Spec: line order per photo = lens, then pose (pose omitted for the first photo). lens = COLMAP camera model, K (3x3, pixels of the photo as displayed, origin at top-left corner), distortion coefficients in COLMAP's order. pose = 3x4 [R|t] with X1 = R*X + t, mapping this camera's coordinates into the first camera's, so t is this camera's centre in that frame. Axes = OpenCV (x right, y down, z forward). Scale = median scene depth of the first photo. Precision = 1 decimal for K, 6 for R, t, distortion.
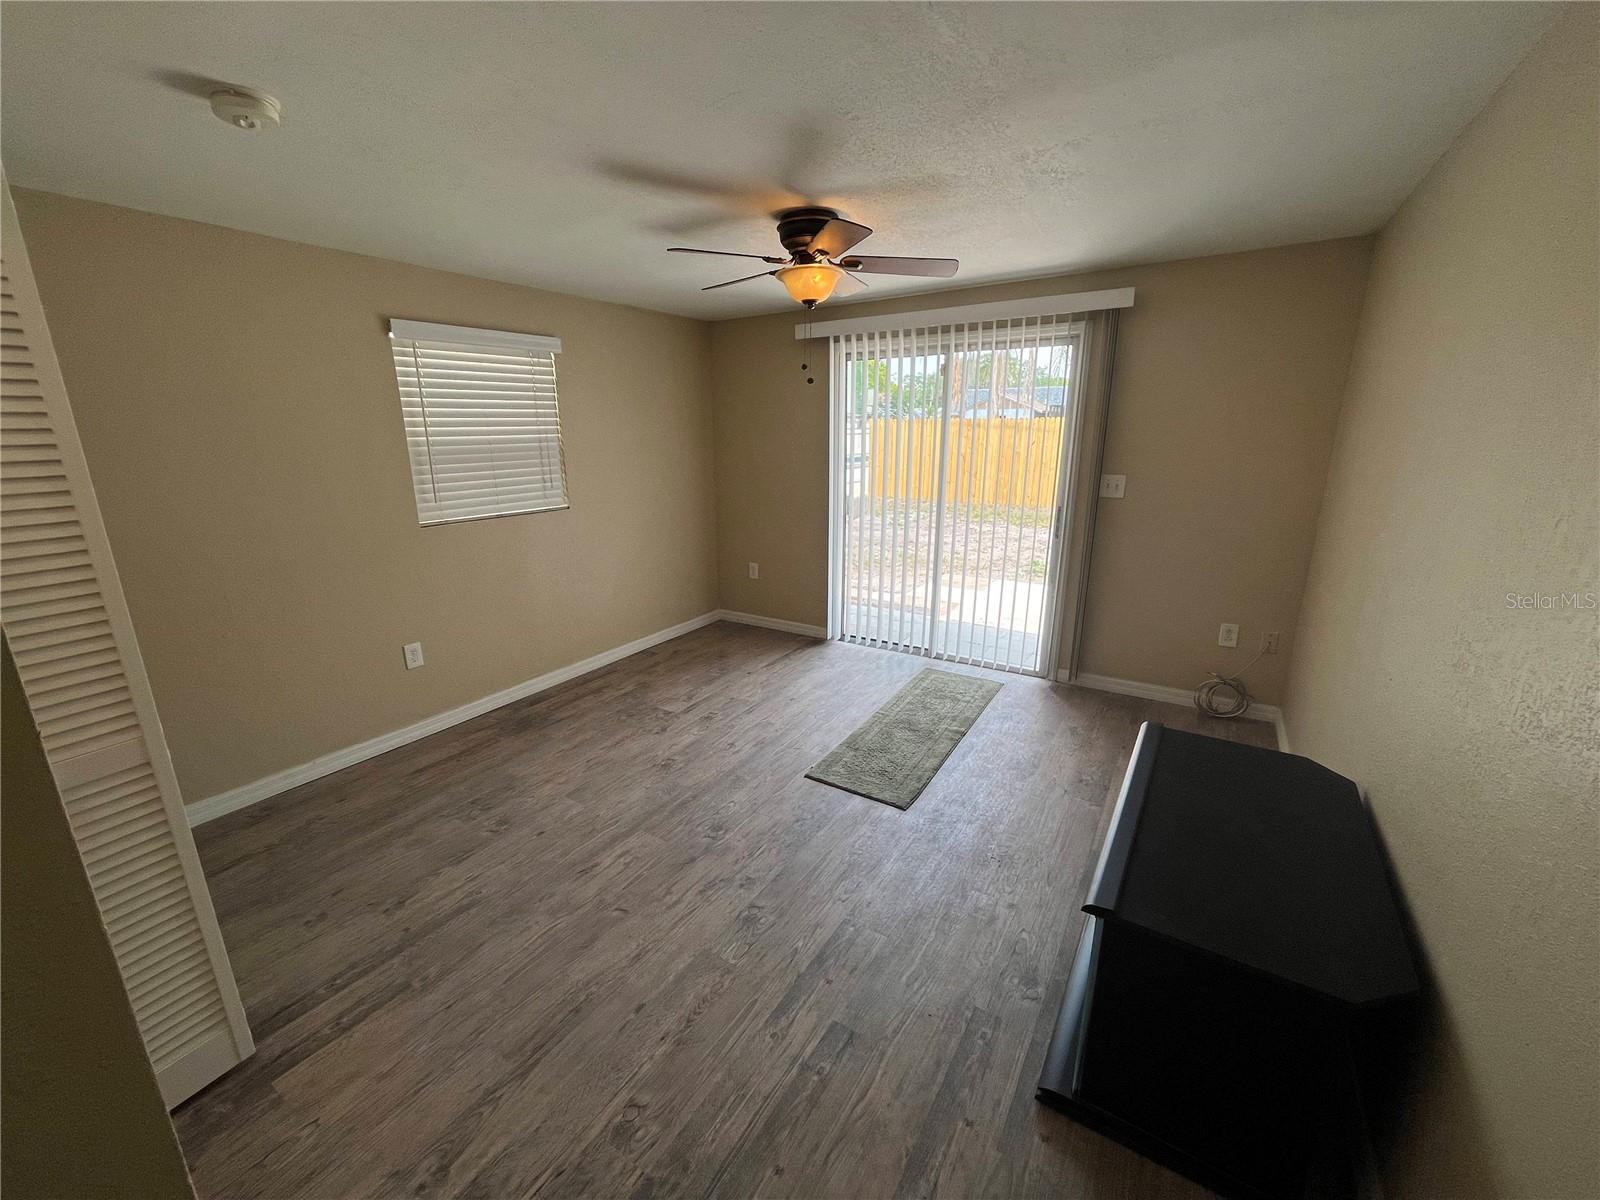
lens RADIAL K [[646.9, 0, 795.4], [0, 646.9, 600.3], [0, 0, 1]] dist [-0.002302, -0.000126]
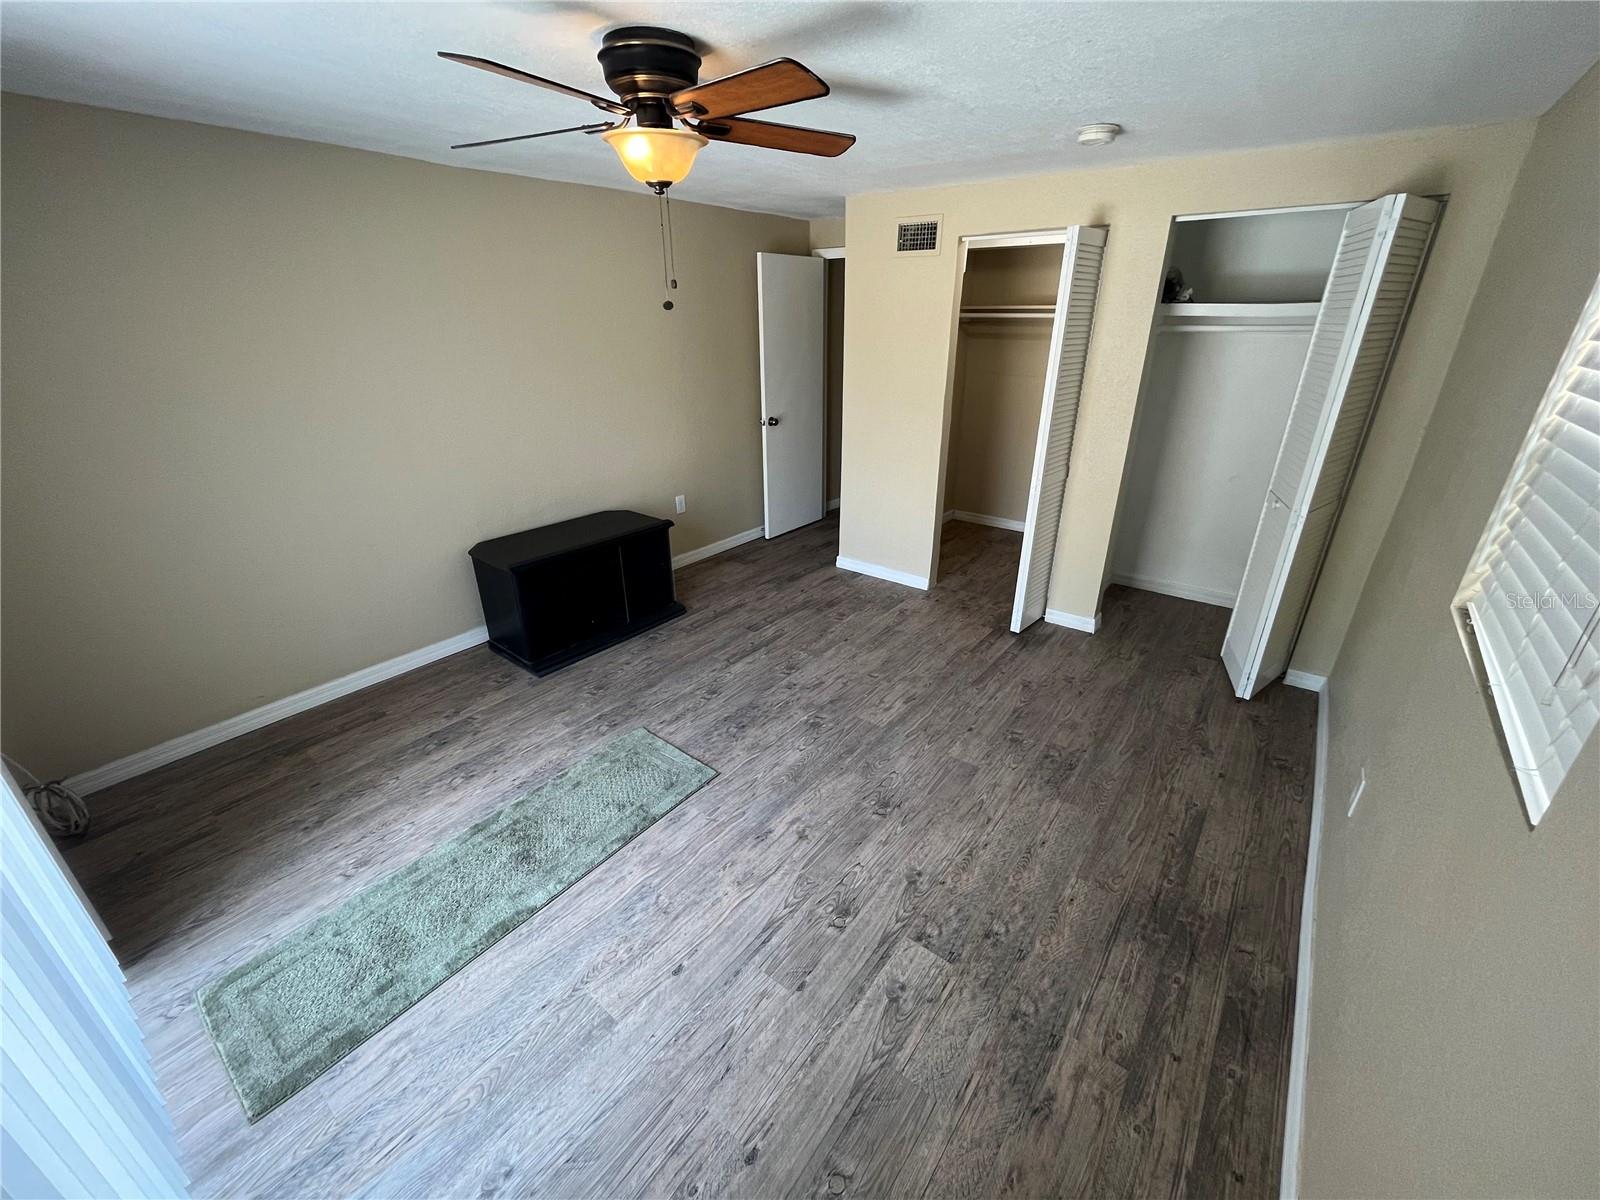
lens RADIAL K [[646.9, 0, 795.4], [0, 646.9, 600.3], [0, 0, 1]] dist [-0.002302, -0.000126]
pose [[-0.994636, -0.030558, 0.098817, -0.180662], [0.038394, 0.778029, 0.627054, -0.495402], [-0.096044, 0.627485, -0.772683, 1.632432]]
